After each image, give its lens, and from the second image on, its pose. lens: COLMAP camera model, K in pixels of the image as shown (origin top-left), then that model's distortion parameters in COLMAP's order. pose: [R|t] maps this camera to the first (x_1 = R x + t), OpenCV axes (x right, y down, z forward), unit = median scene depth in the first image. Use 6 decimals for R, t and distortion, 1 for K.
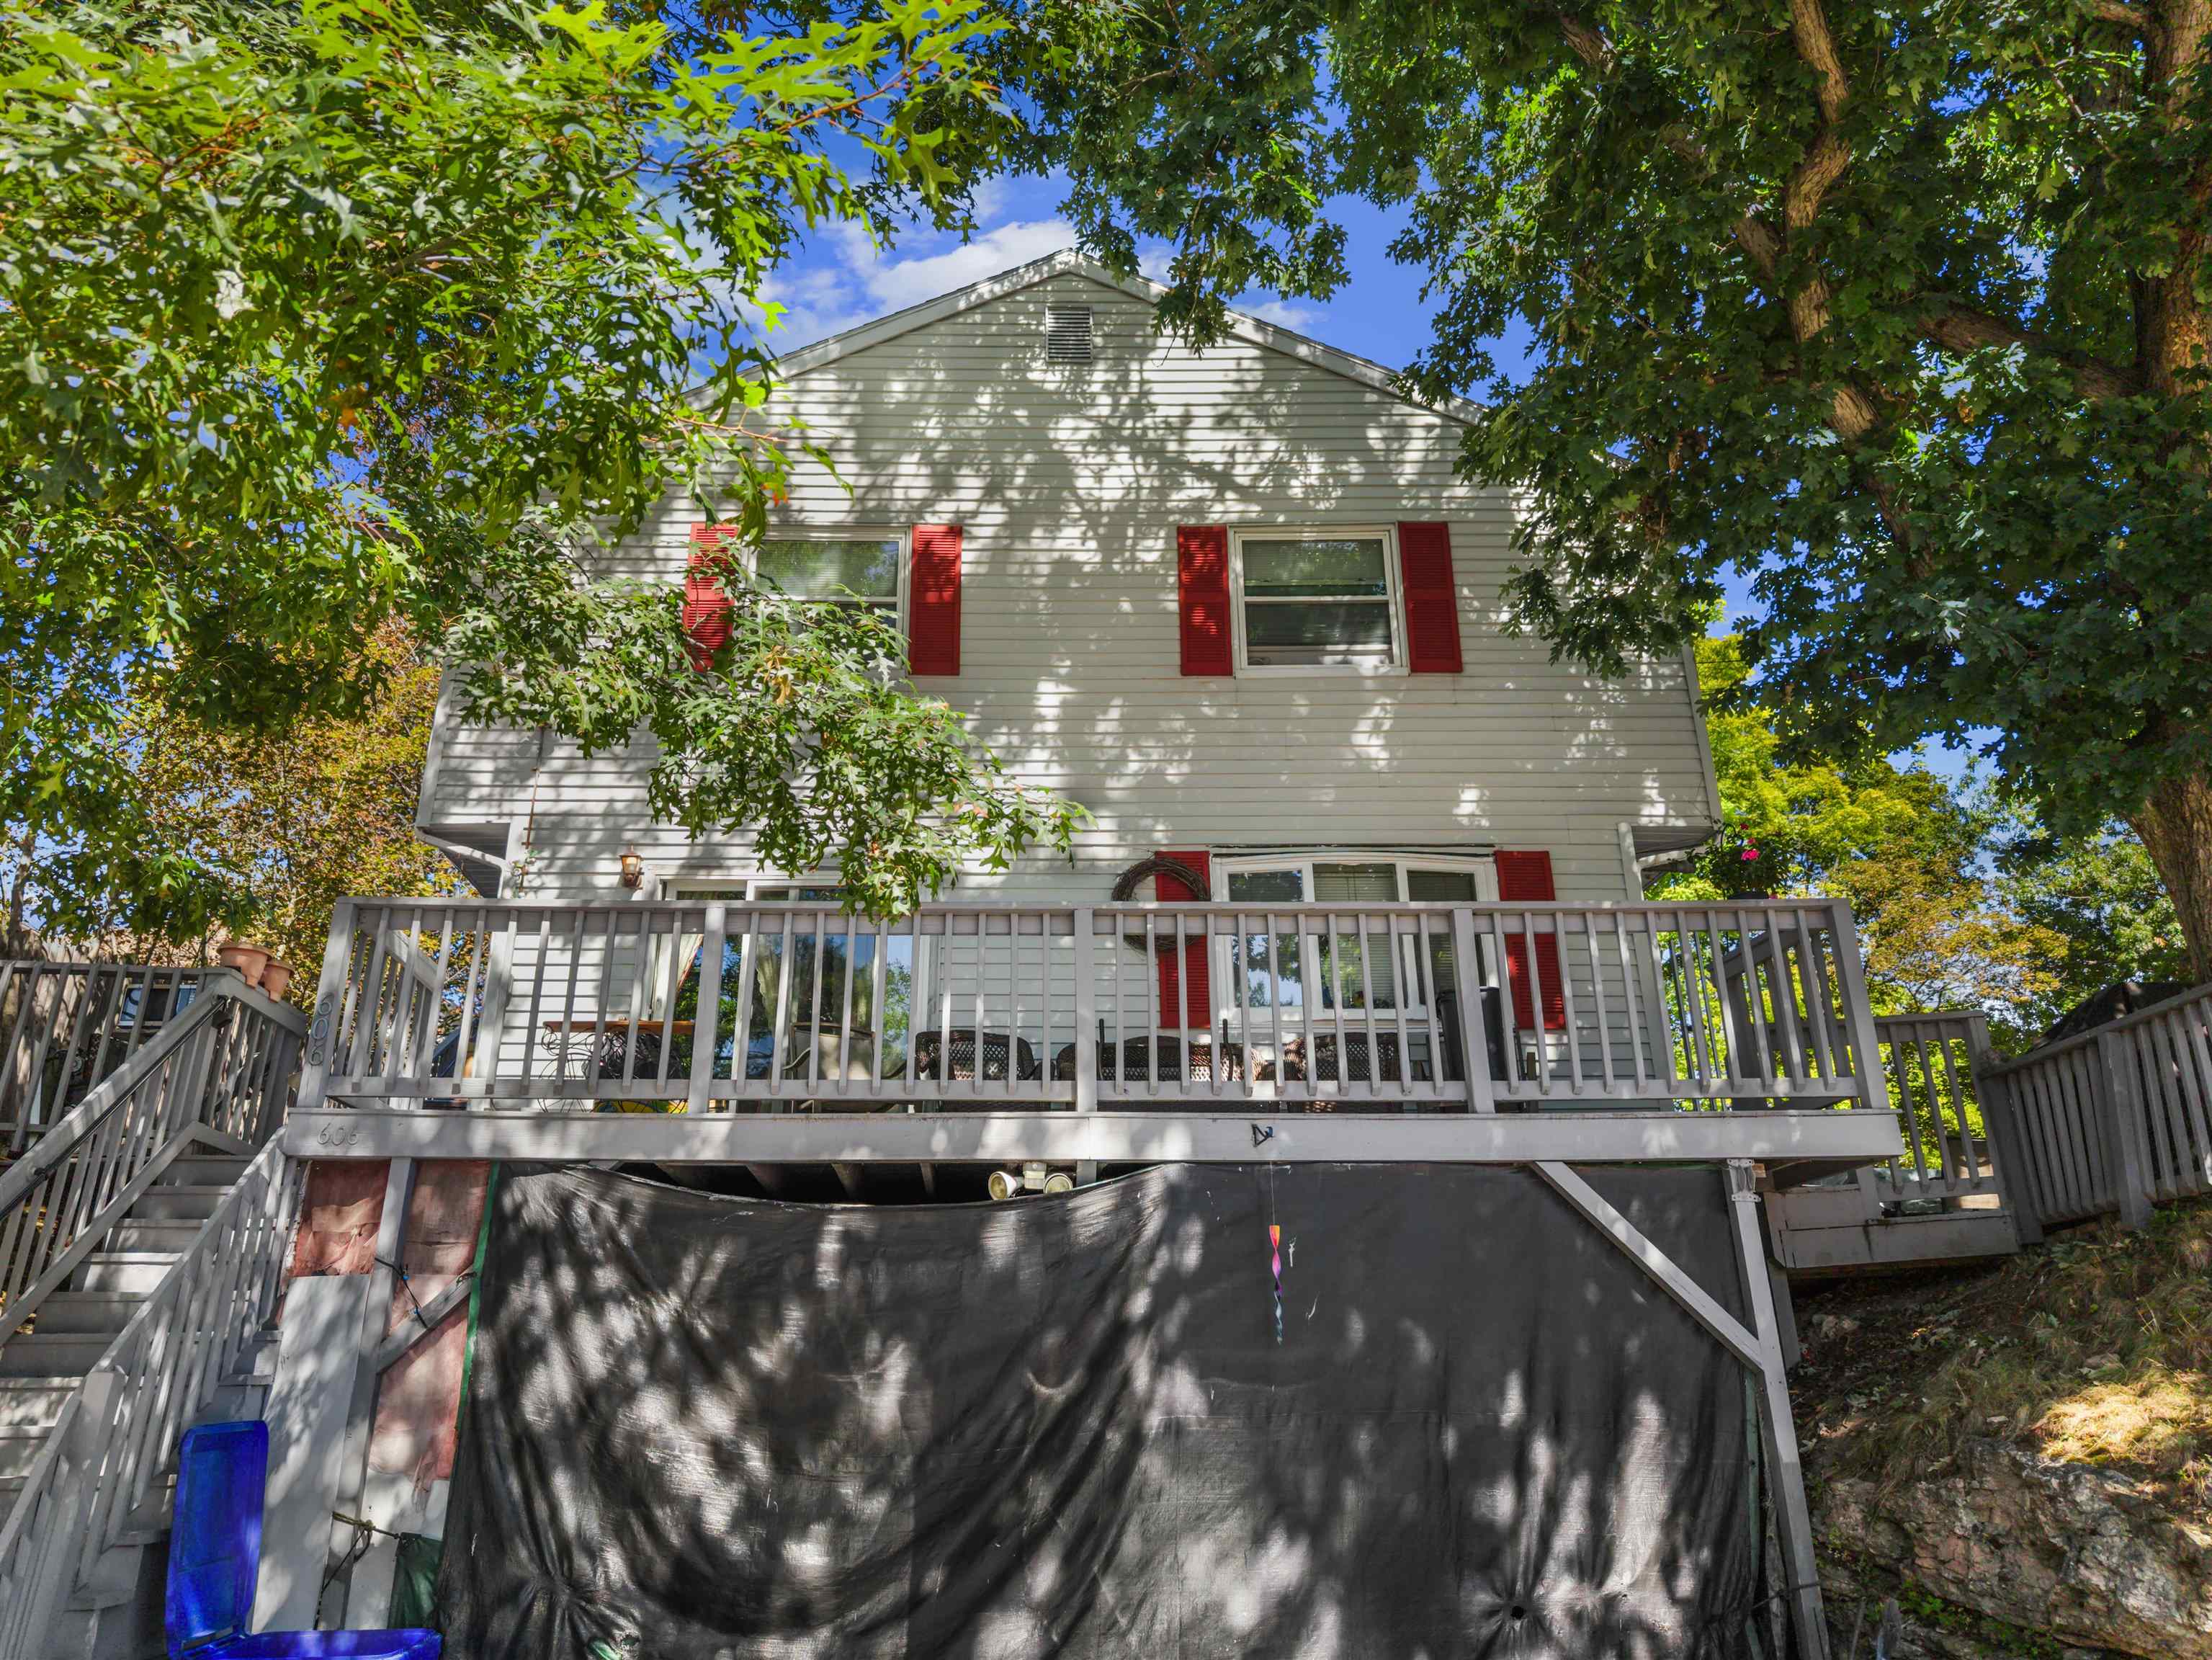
lens RADIAL K [[1472.4, 0, 1106.0], [0, 1472.4, 830.0], [0, 0, 1]] dist [0.073906, -0.162863]
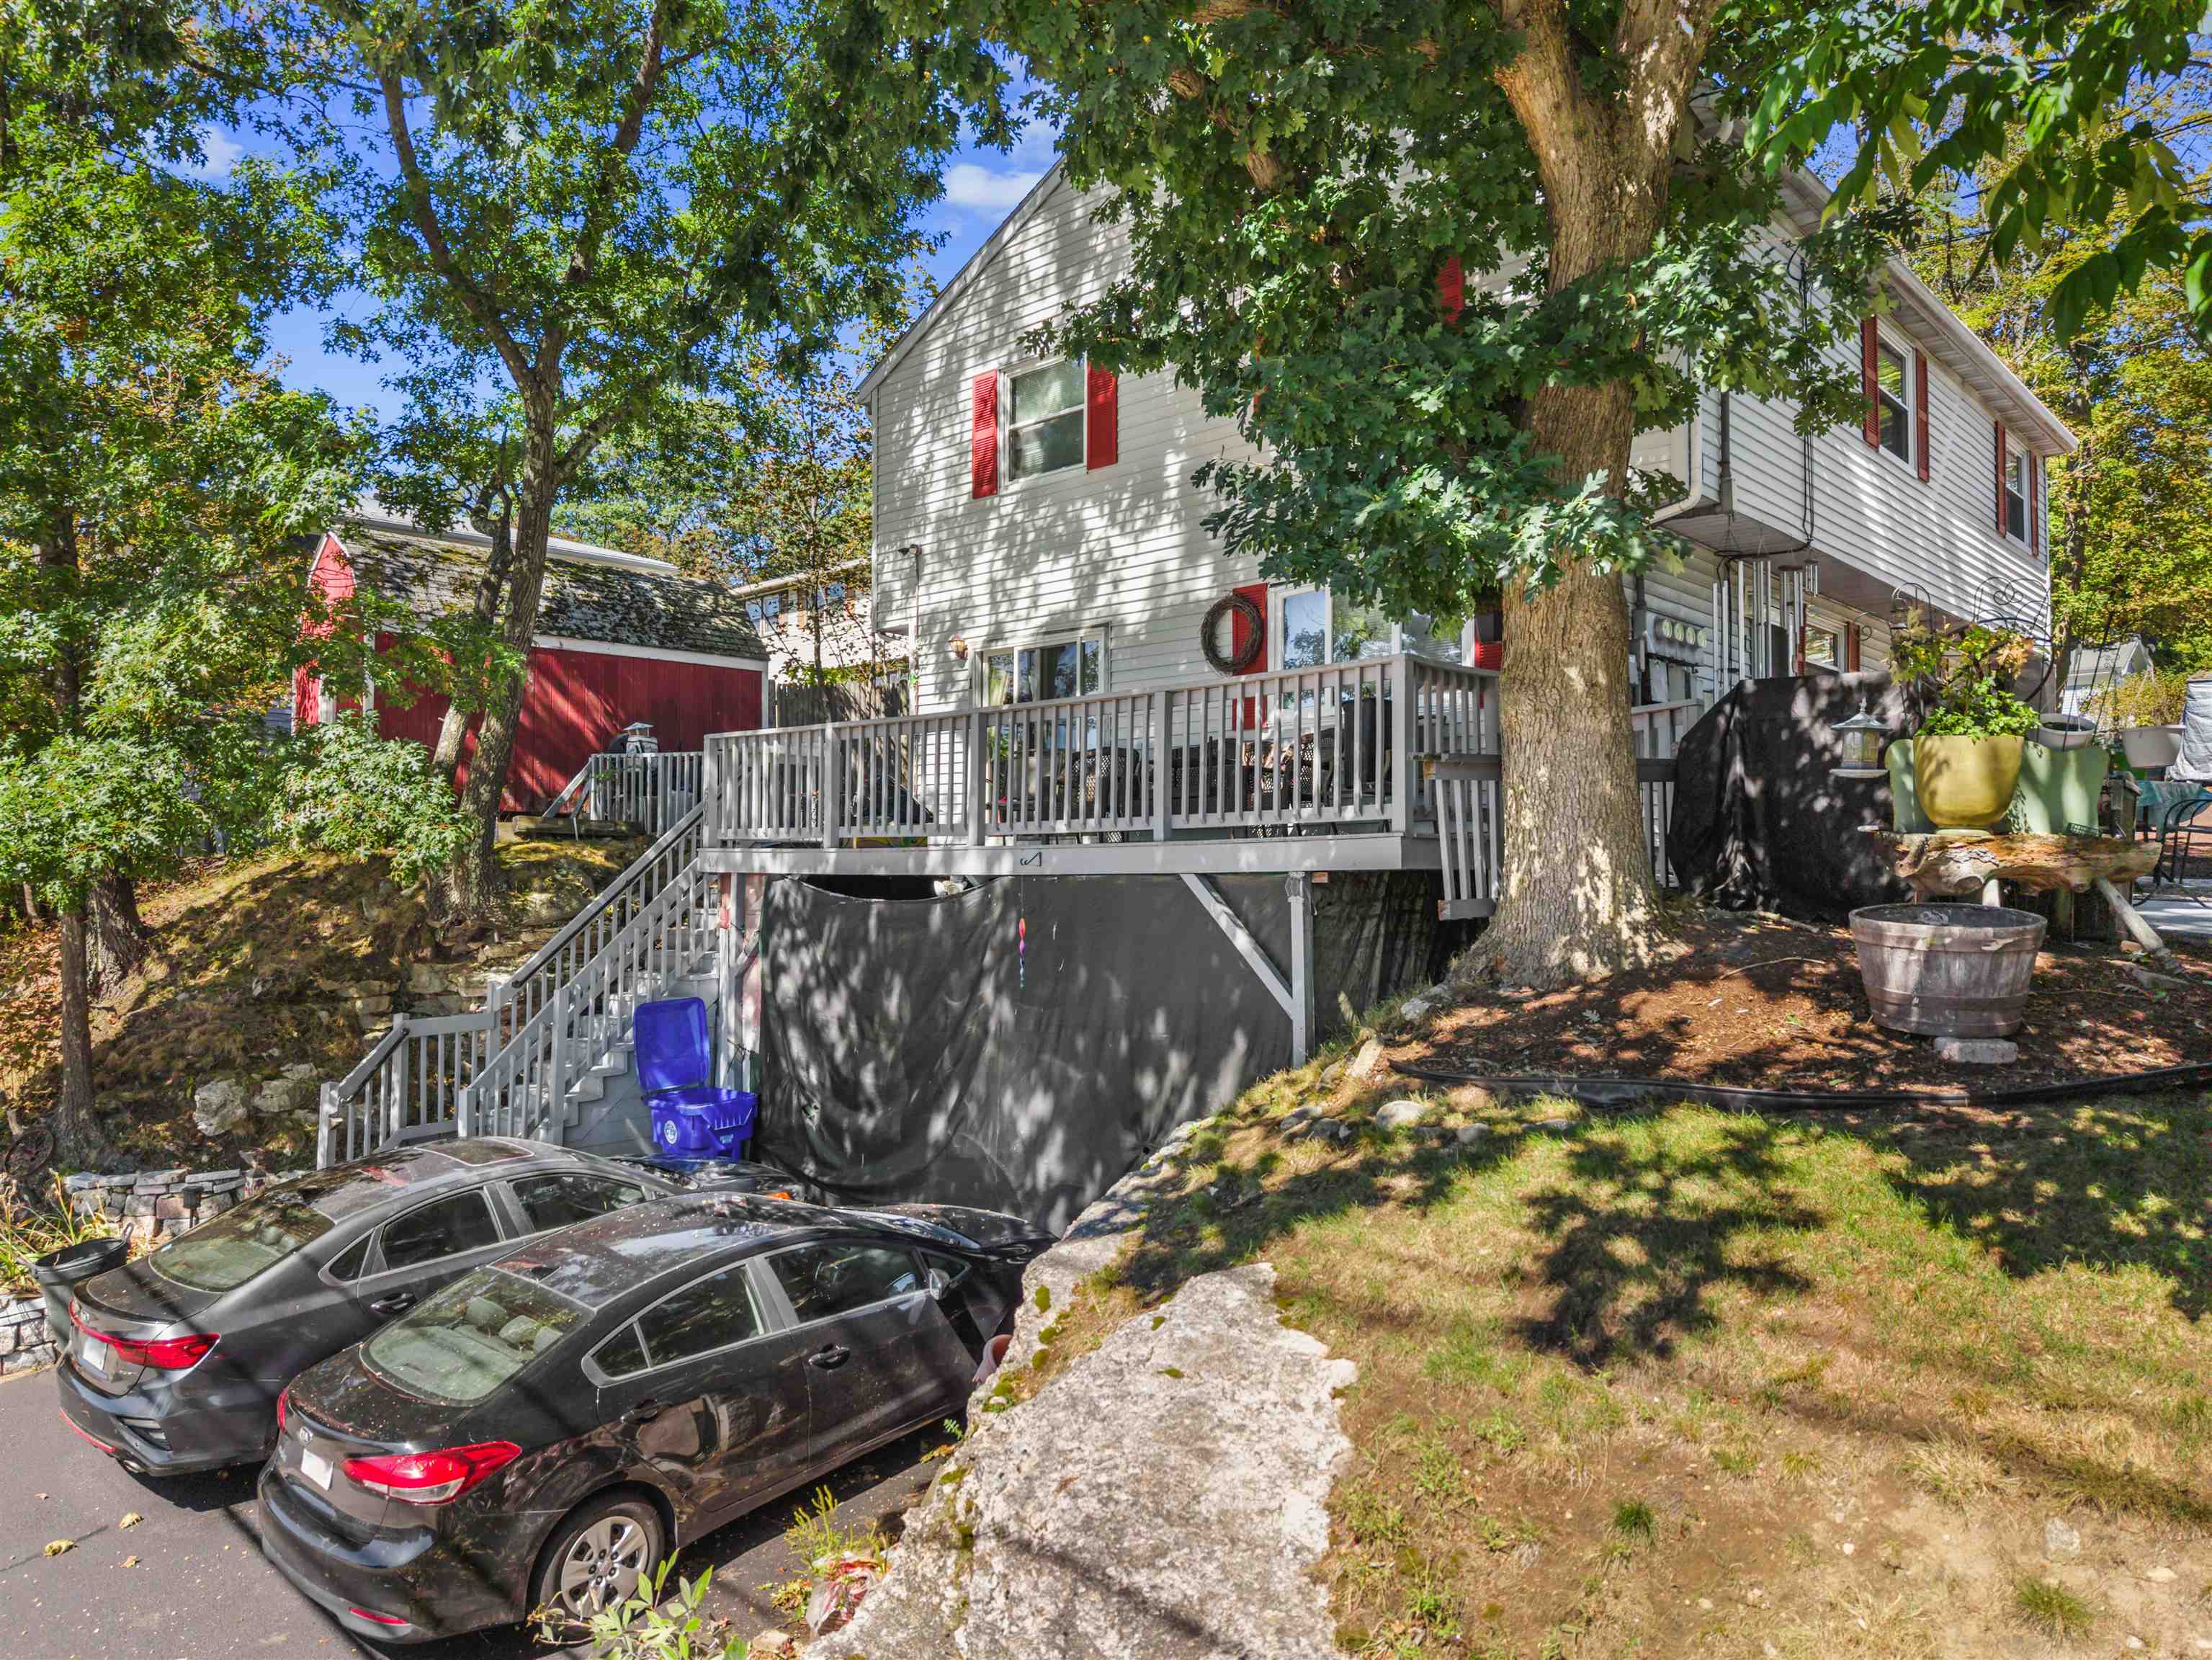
lens RADIAL K [[1487.3, 0, 1106.0], [0, 1487.3, 830.0], [0, 0, 1]] dist [0.073354, -0.083861]
pose [[0.720537, -0.019081, -0.693154, 1.248876], [0.246289, 0.941486, 0.230101, -0.166450], [0.648204, -0.336512, 0.683075, -0.014475]]
